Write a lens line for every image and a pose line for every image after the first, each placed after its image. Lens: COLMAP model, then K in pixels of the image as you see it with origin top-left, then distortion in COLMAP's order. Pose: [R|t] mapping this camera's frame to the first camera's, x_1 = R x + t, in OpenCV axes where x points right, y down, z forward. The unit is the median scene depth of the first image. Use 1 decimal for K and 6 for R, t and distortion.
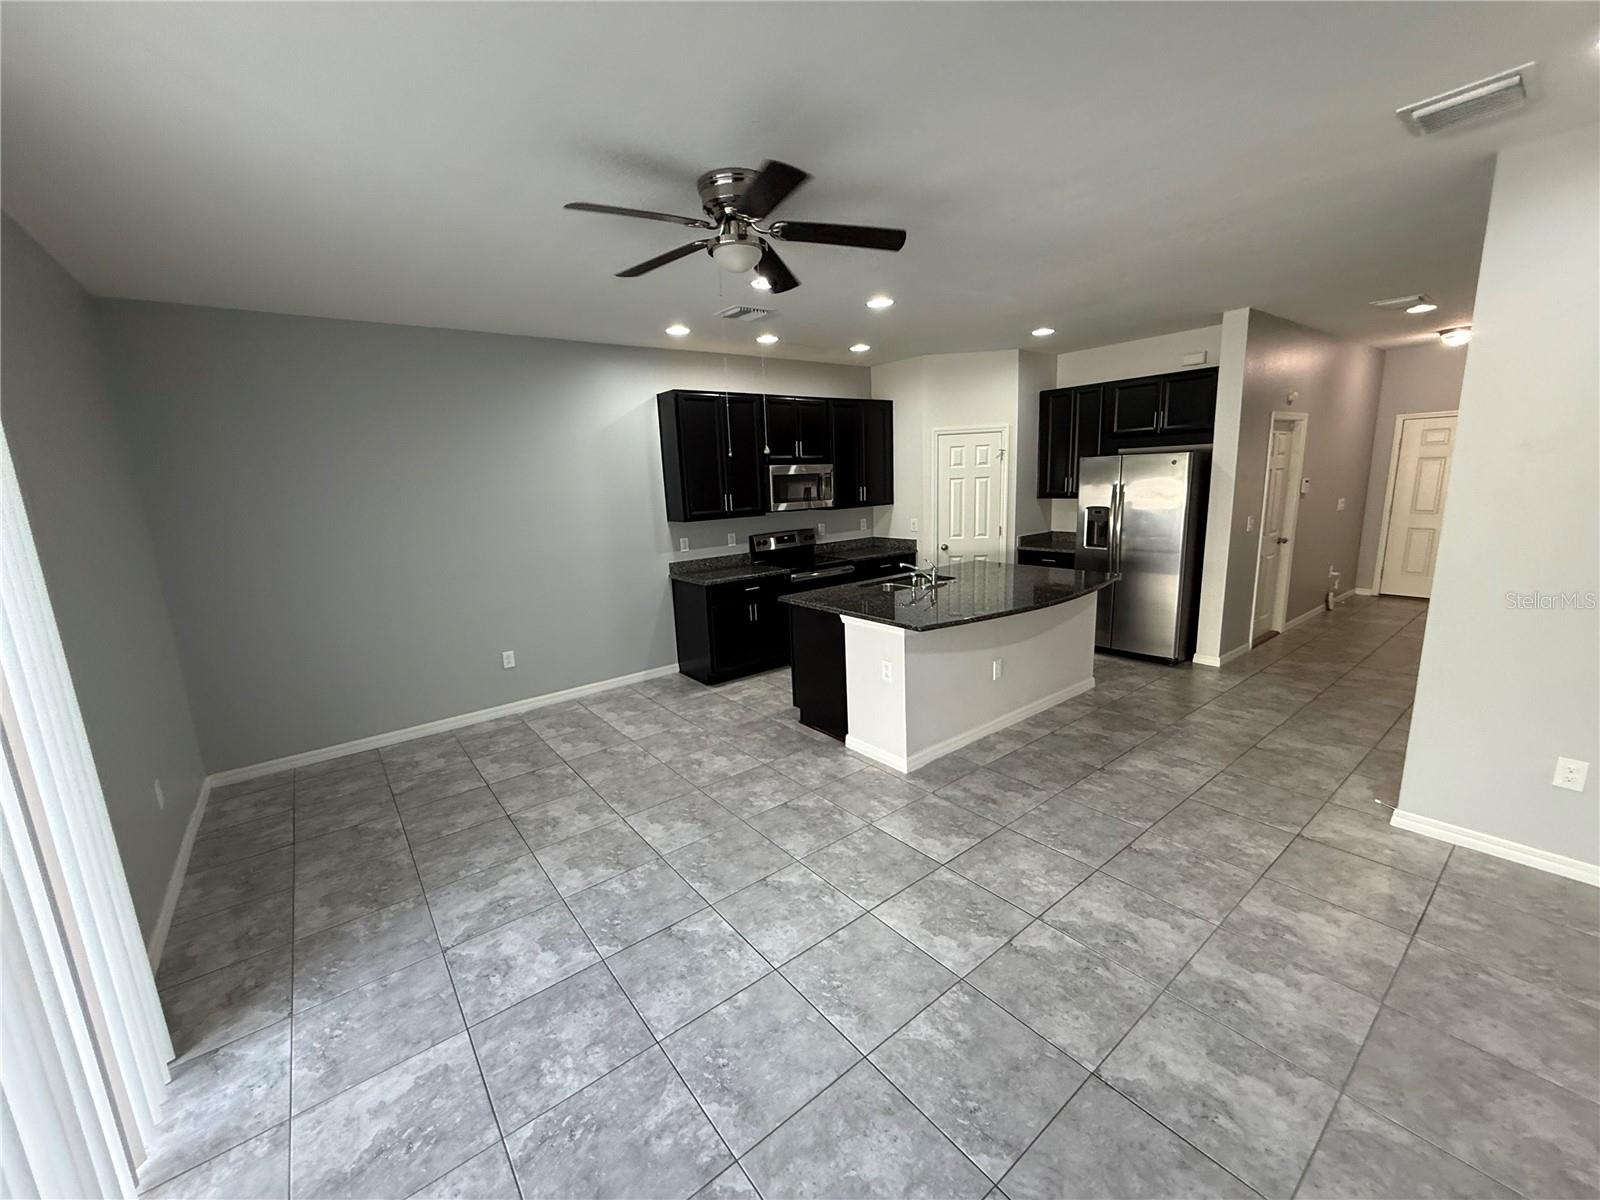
lens RADIAL K [[638.5, 0, 801.1], [0, 638.5, 598.4], [0, 0, 1]] dist [-0.001878, 0.001429]
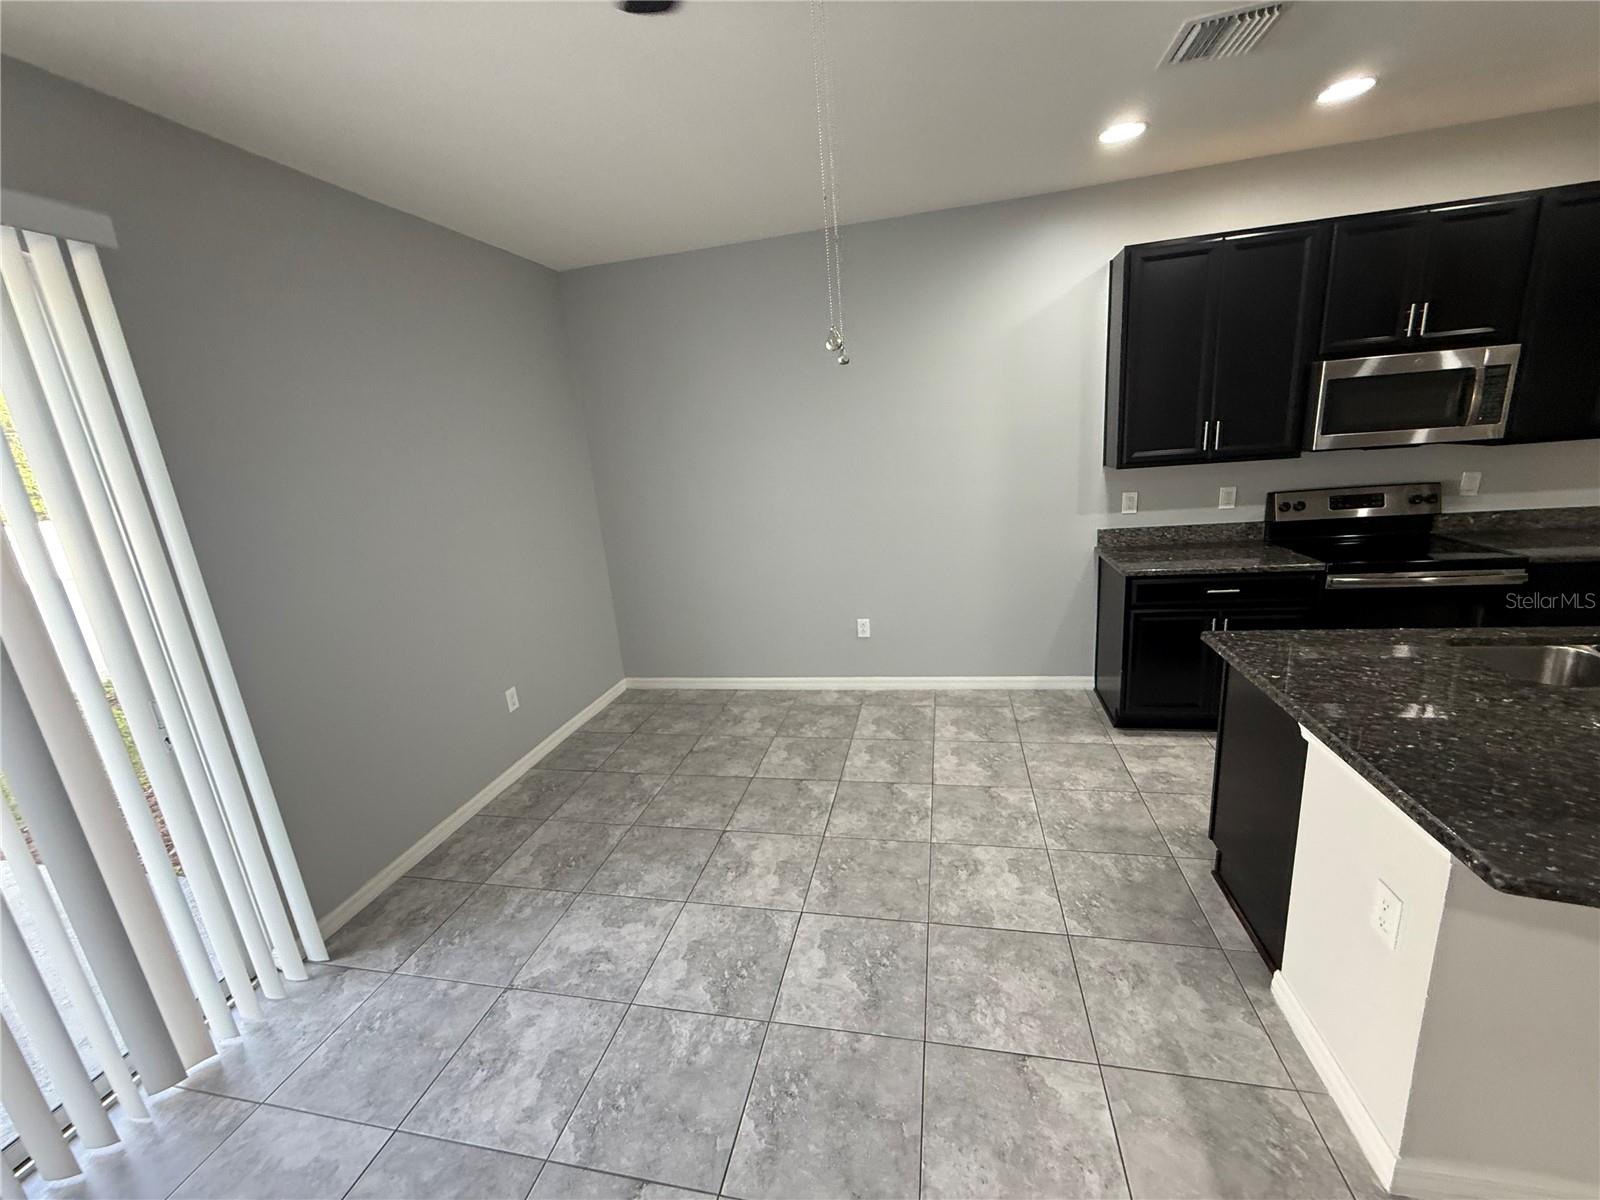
lens RADIAL K [[638.5, 0, 793.5], [0, 638.5, 602.4], [0, 0, 1]] dist [-0.001878, 0.001429]
pose [[0.631843, 0.187284, -0.752130, 0.129629], [-0.089606, 0.981513, 0.169125, -0.079022], [0.769899, -0.039465, 0.636944, 0.403054]]
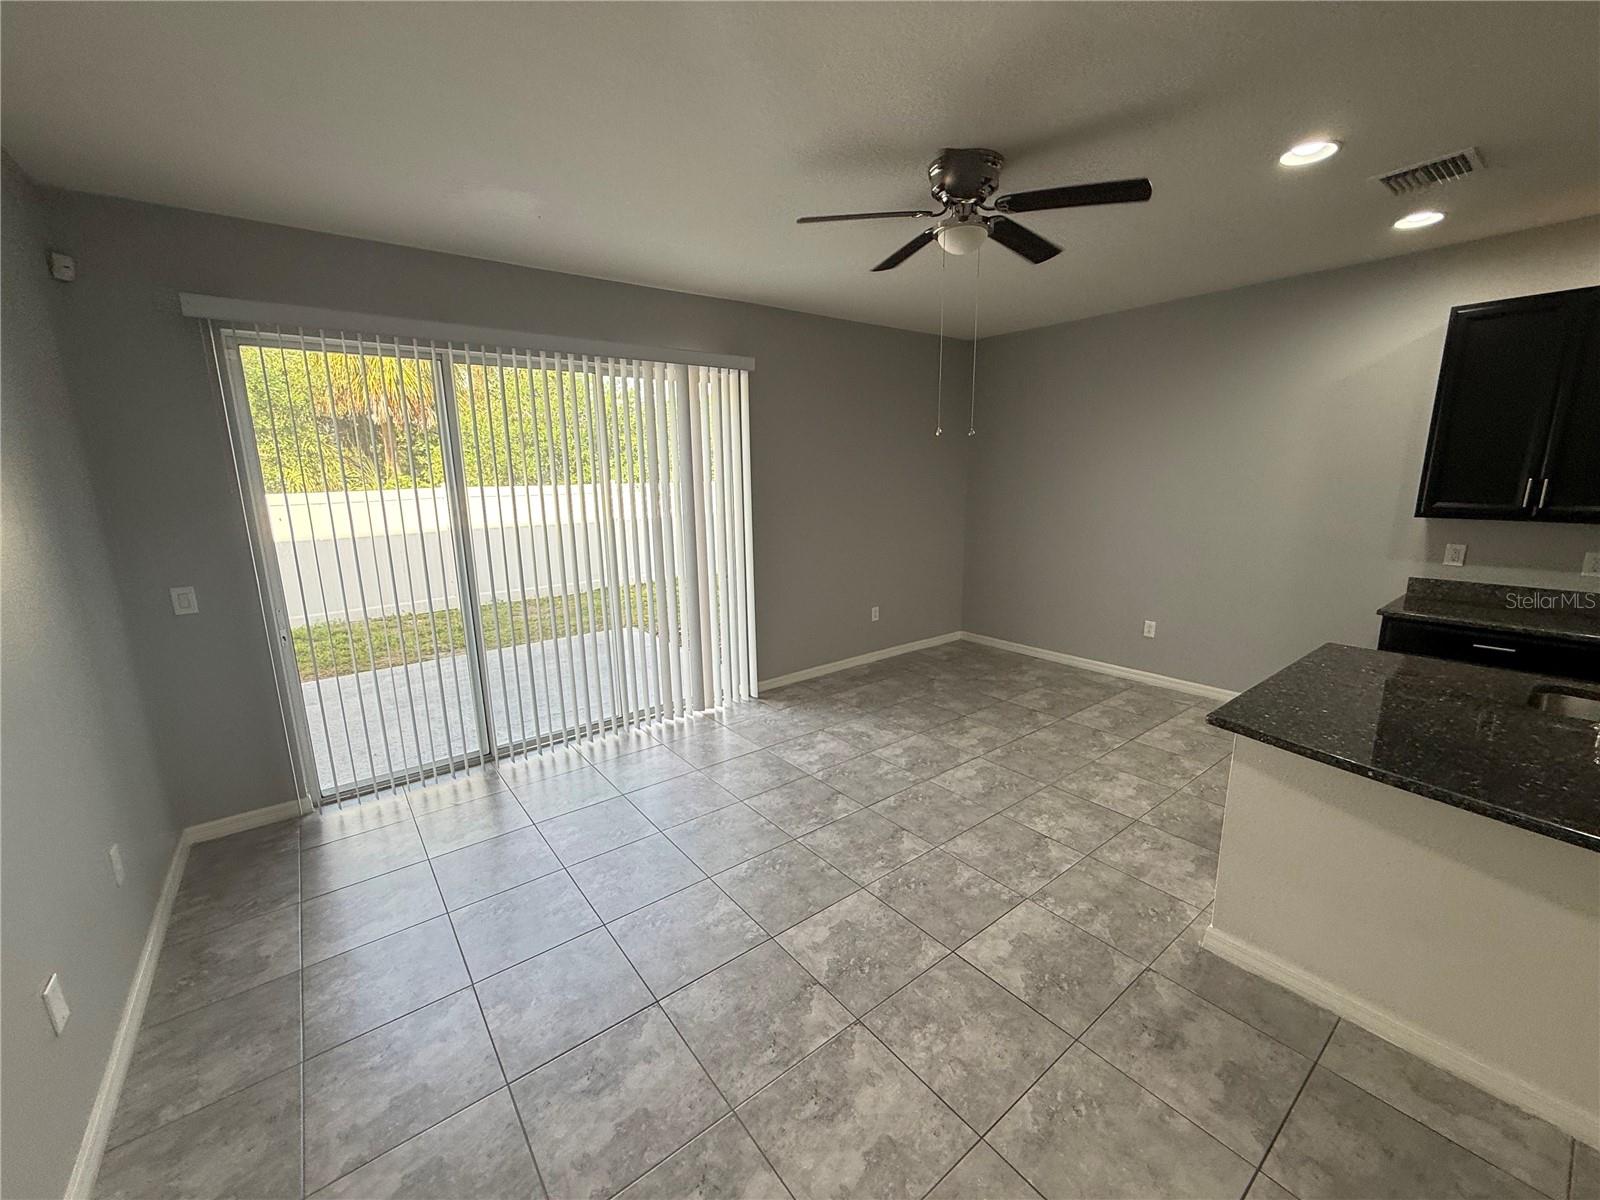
lens RADIAL K [[638.5, 0, 794.9], [0, 638.5, 601.3], [0, 0, 1]] dist [-0.001878, 0.001429]
pose [[-0.009411, 0.244132, -0.969696, 0.546873], [-0.171269, 0.955016, 0.242098, -0.100099], [0.985179, 0.168357, 0.032824, 0.428987]]
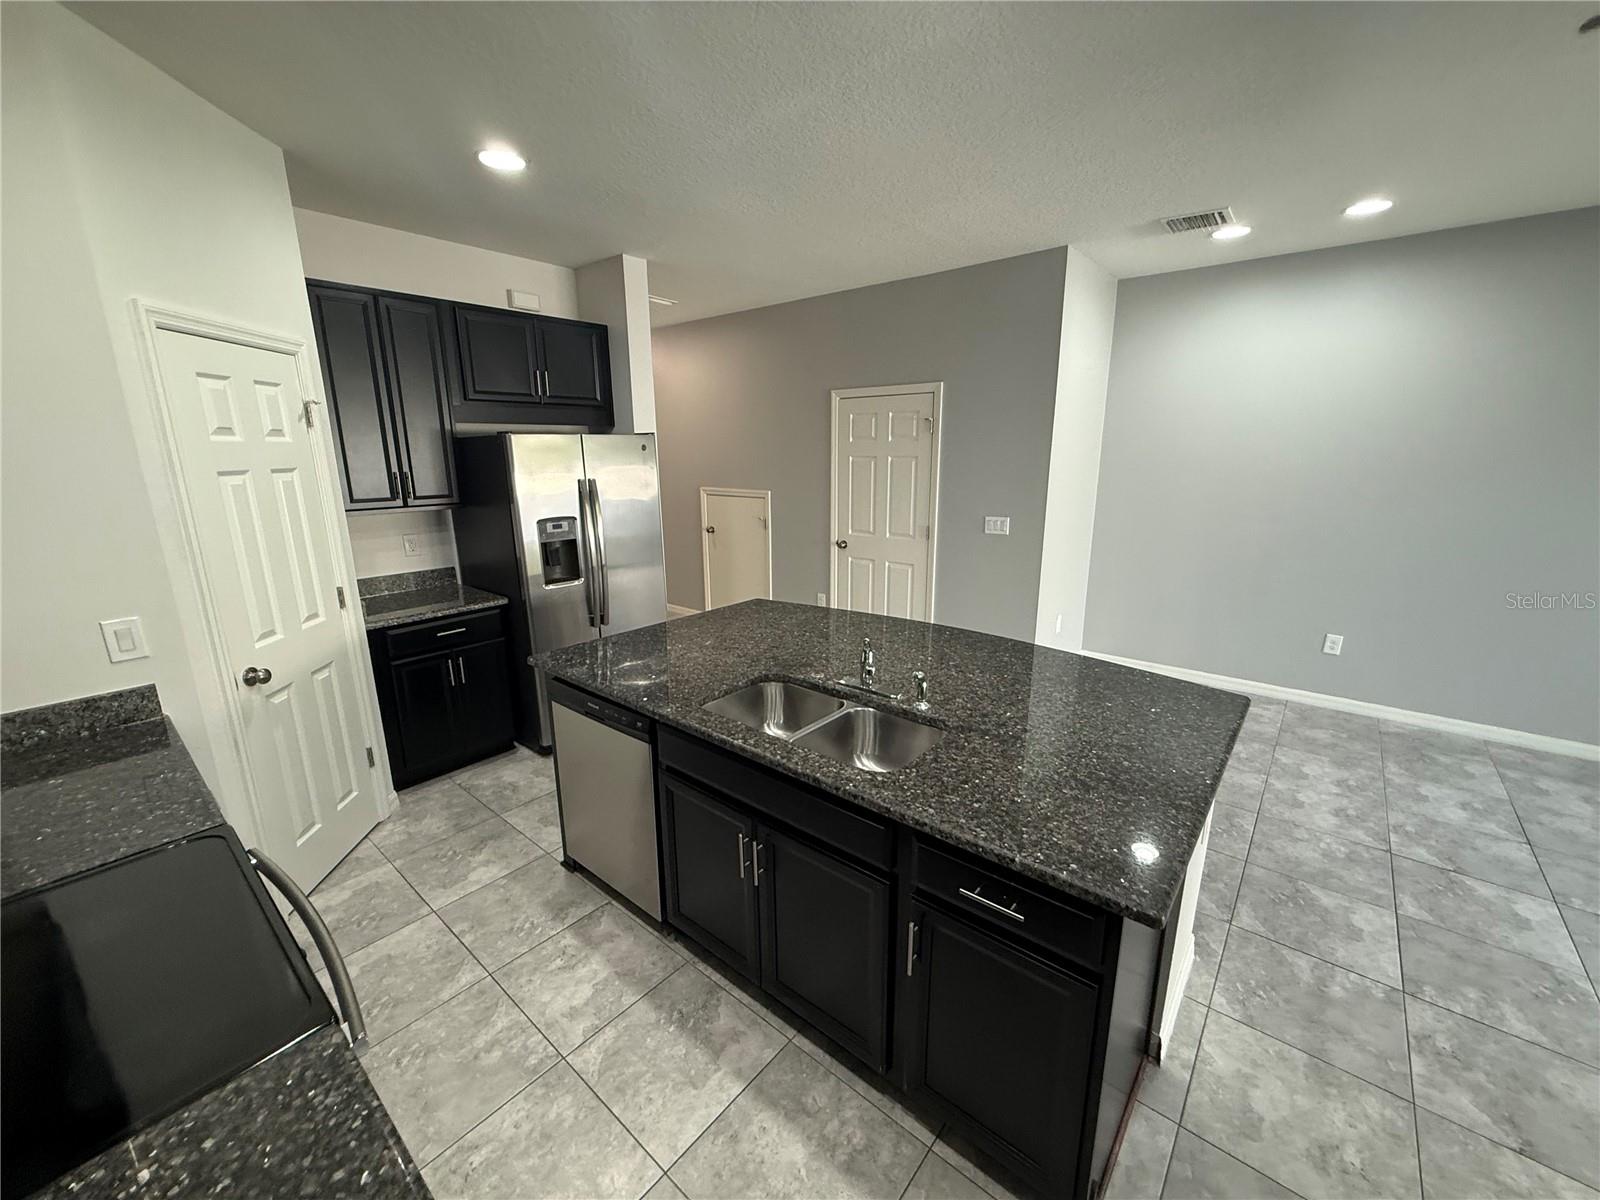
lens RADIAL K [[638.5, 0, 799.8], [0, 638.5, 598.5], [0, 0, 1]] dist [-0.001878, 0.001429]
pose [[-0.201699, -0.182755, 0.962246, -0.213451], [0.200220, 0.953998, 0.223157, -0.193906], [-0.958764, 0.237672, -0.155830, 1.087847]]
